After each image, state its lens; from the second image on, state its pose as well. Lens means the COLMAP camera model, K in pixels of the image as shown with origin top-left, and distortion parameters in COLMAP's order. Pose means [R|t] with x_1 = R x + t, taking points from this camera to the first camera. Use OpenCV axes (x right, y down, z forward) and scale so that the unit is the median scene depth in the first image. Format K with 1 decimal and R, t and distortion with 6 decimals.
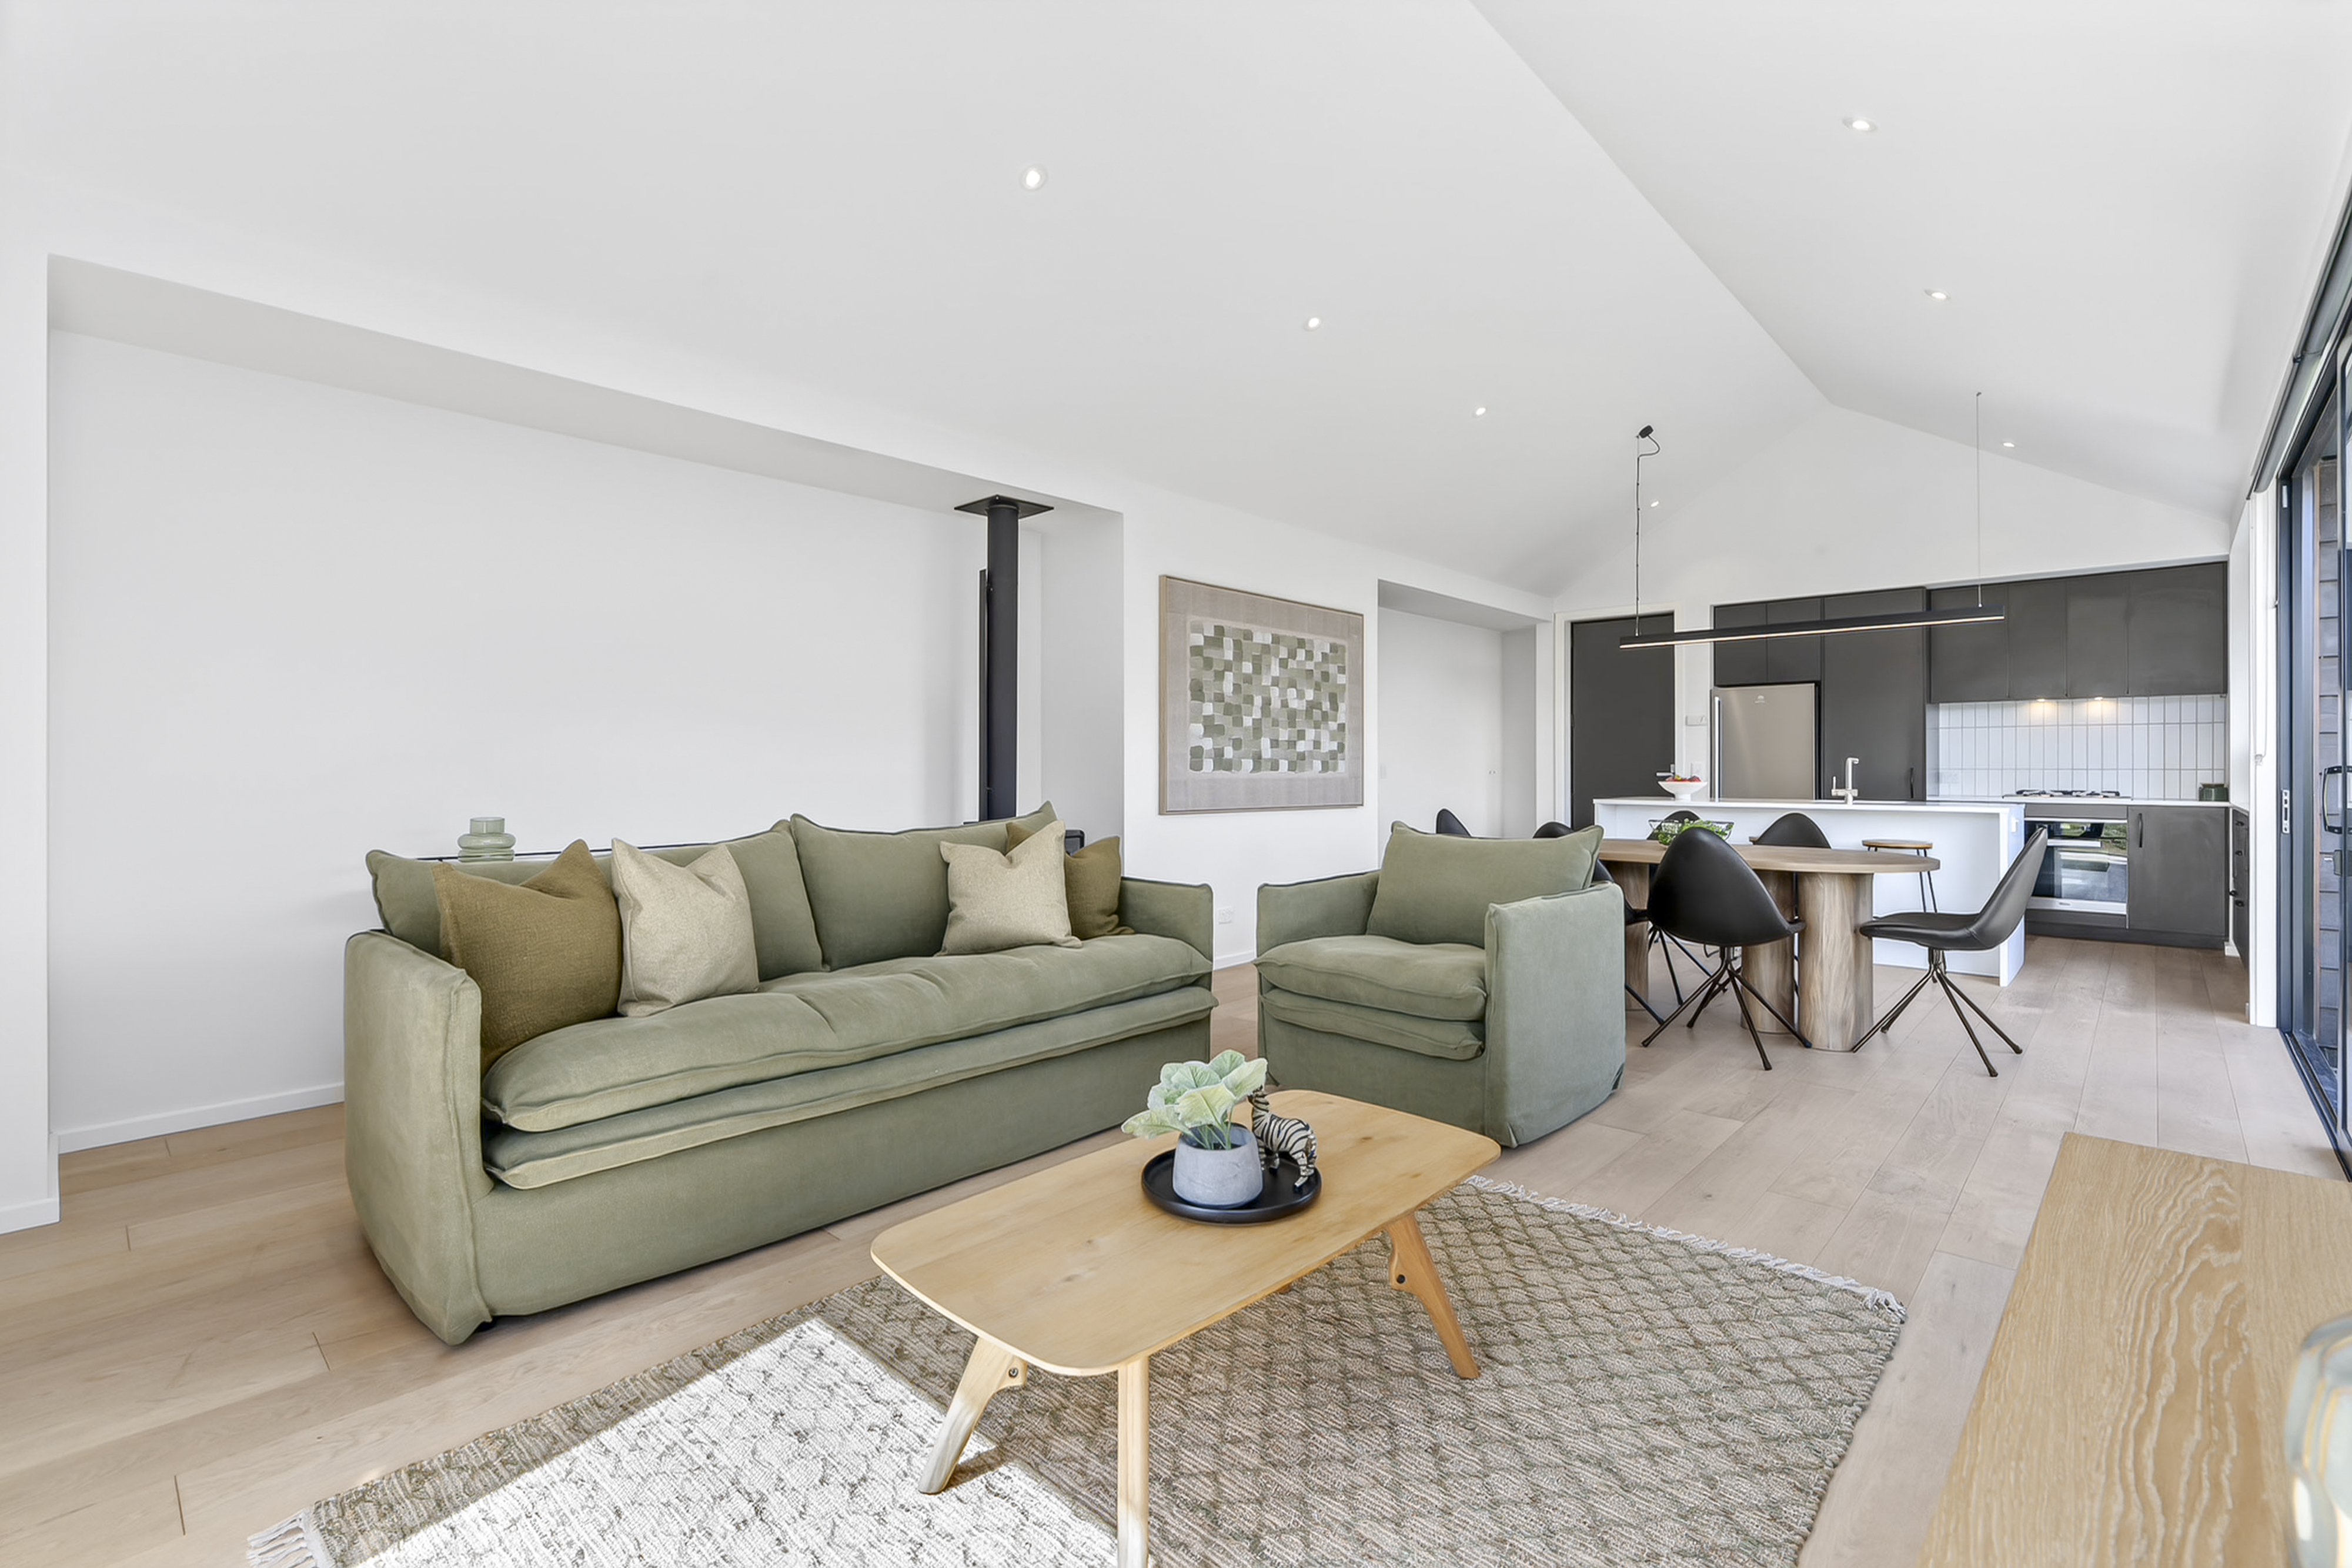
lens RADIAL K [[1053.5, 0, 1178.7], [0, 1053.5, 769.7], [0, 0, 1]] dist [0.000772, 0.000068]
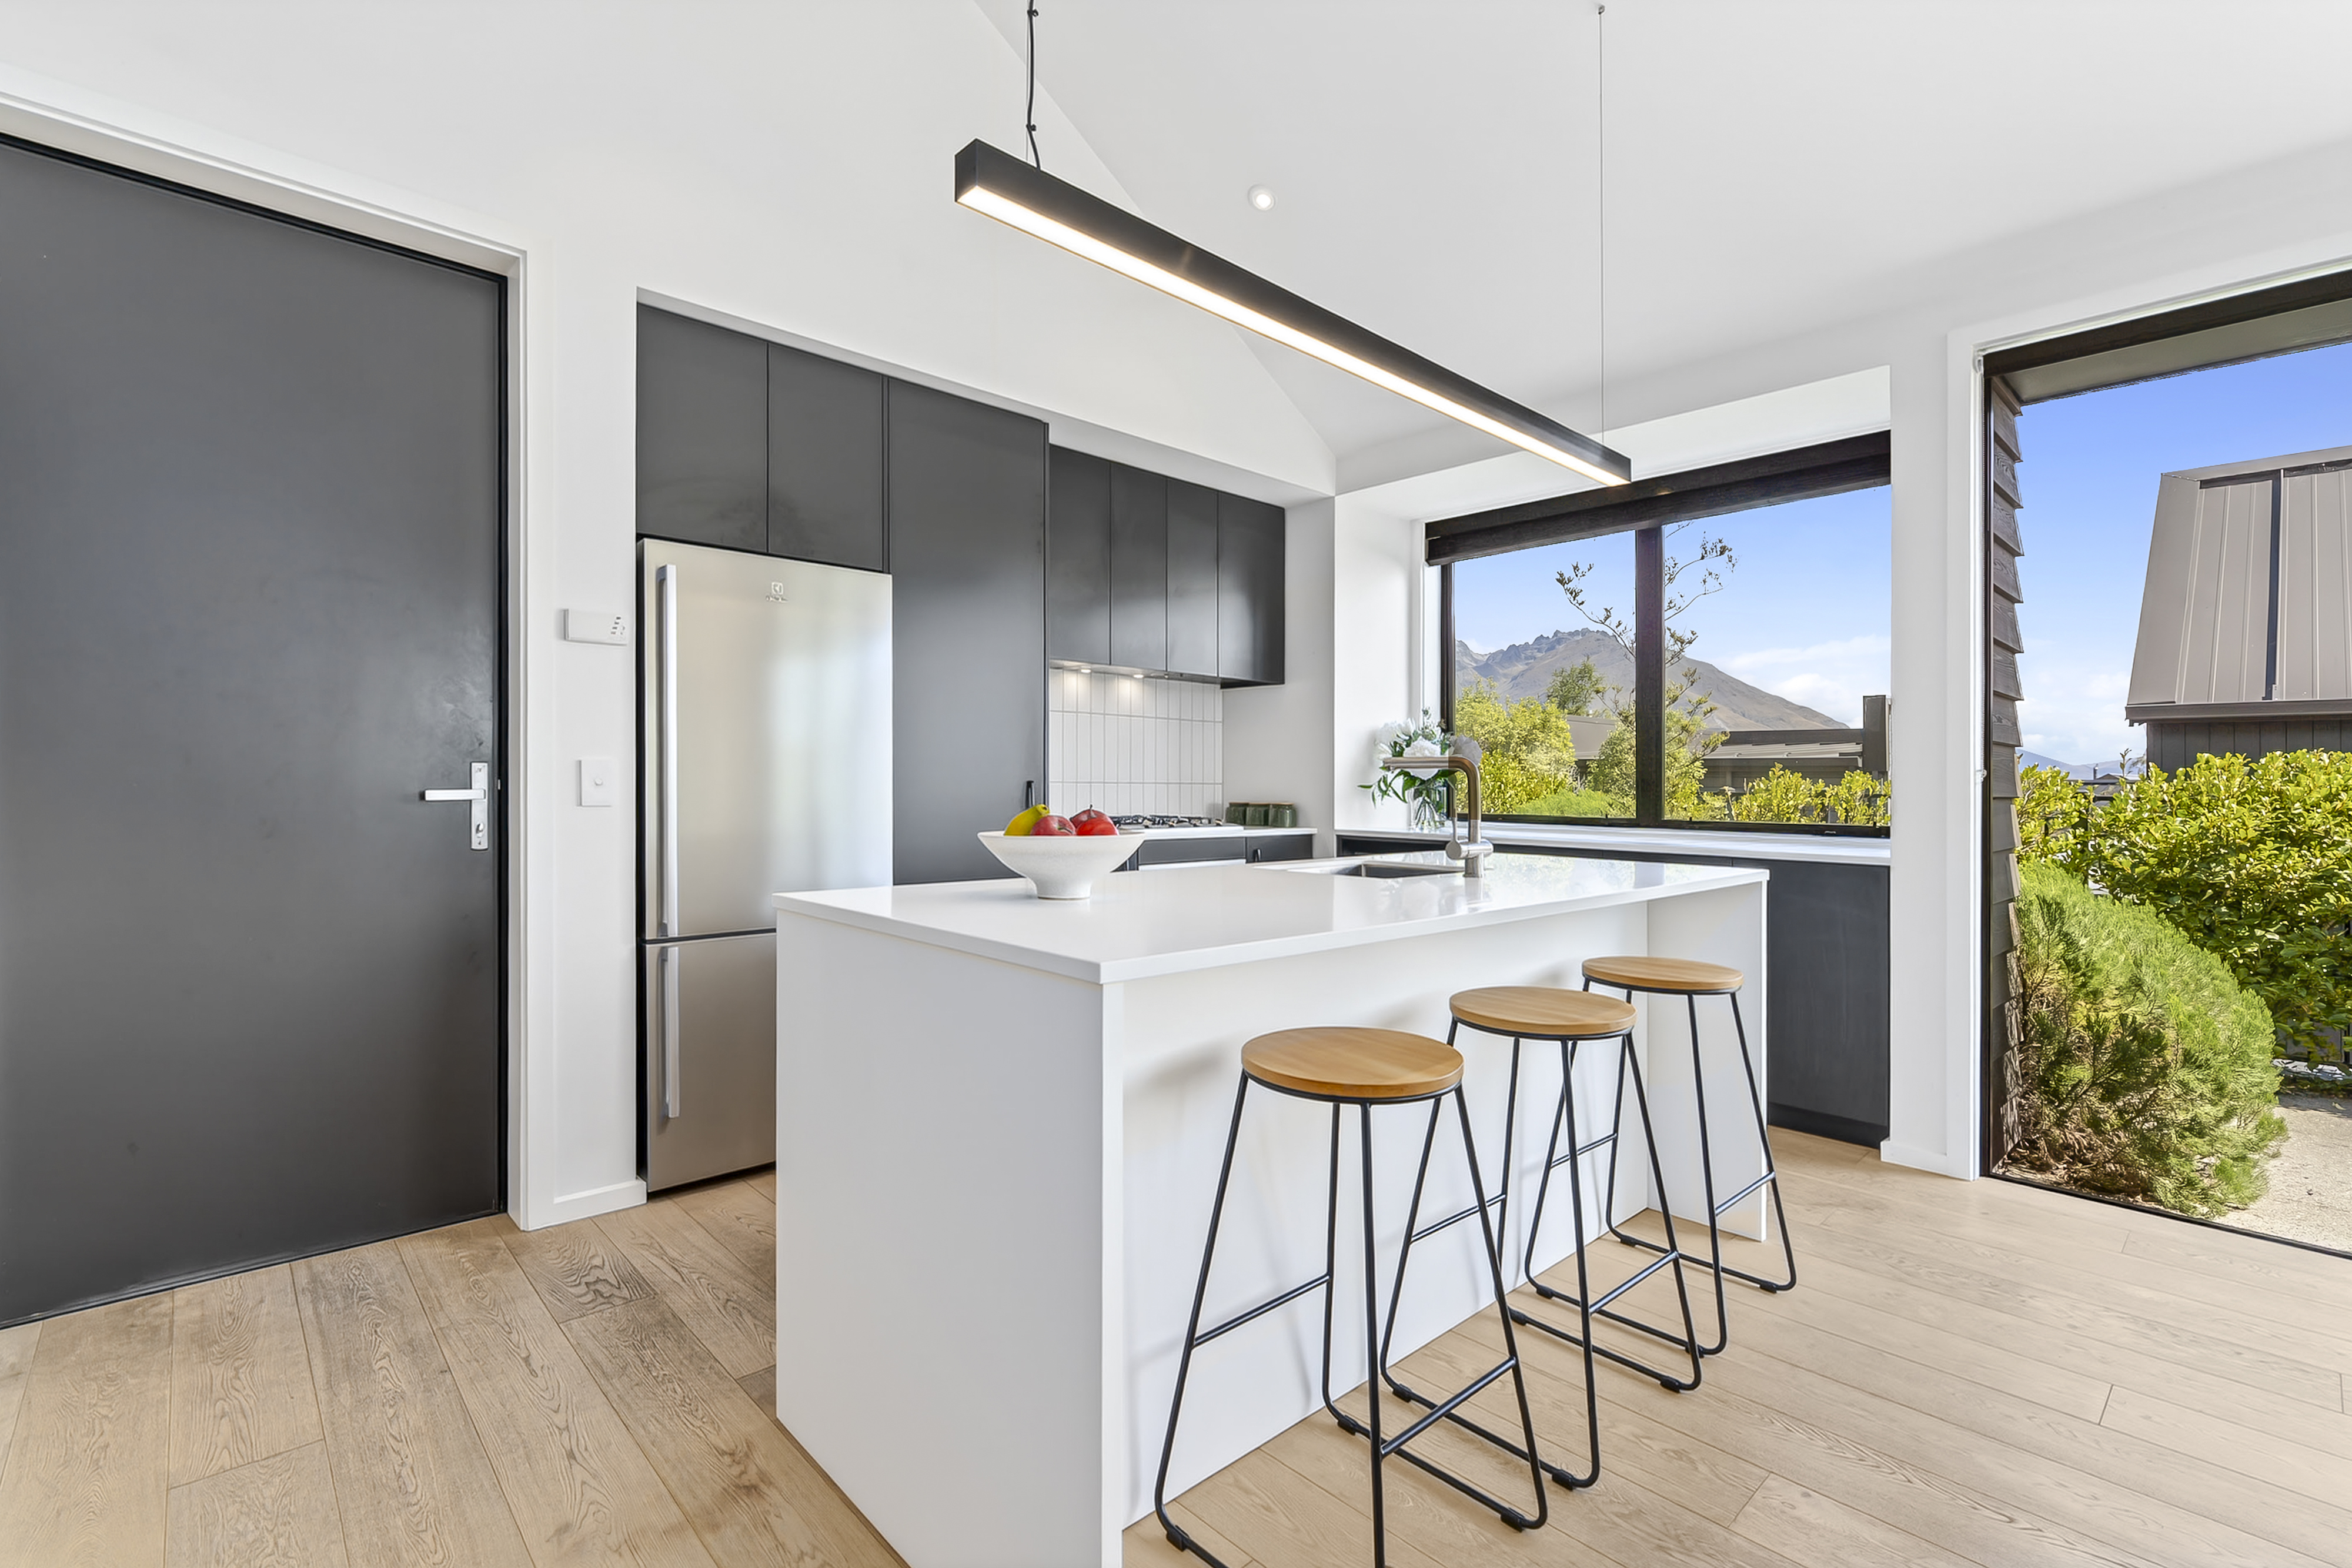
lens RADIAL K [[1054.8, 0, 1176.0], [0, 1054.8, 784.0], [0, 0, 1]] dist [0.000902, 0.000266]
pose [[0.074522, 0.004902, 0.997207, 0.197947], [-0.003486, 0.999983, -0.004656, 0.002192], [-0.997213, -0.003129, 0.074538, 0.853292]]
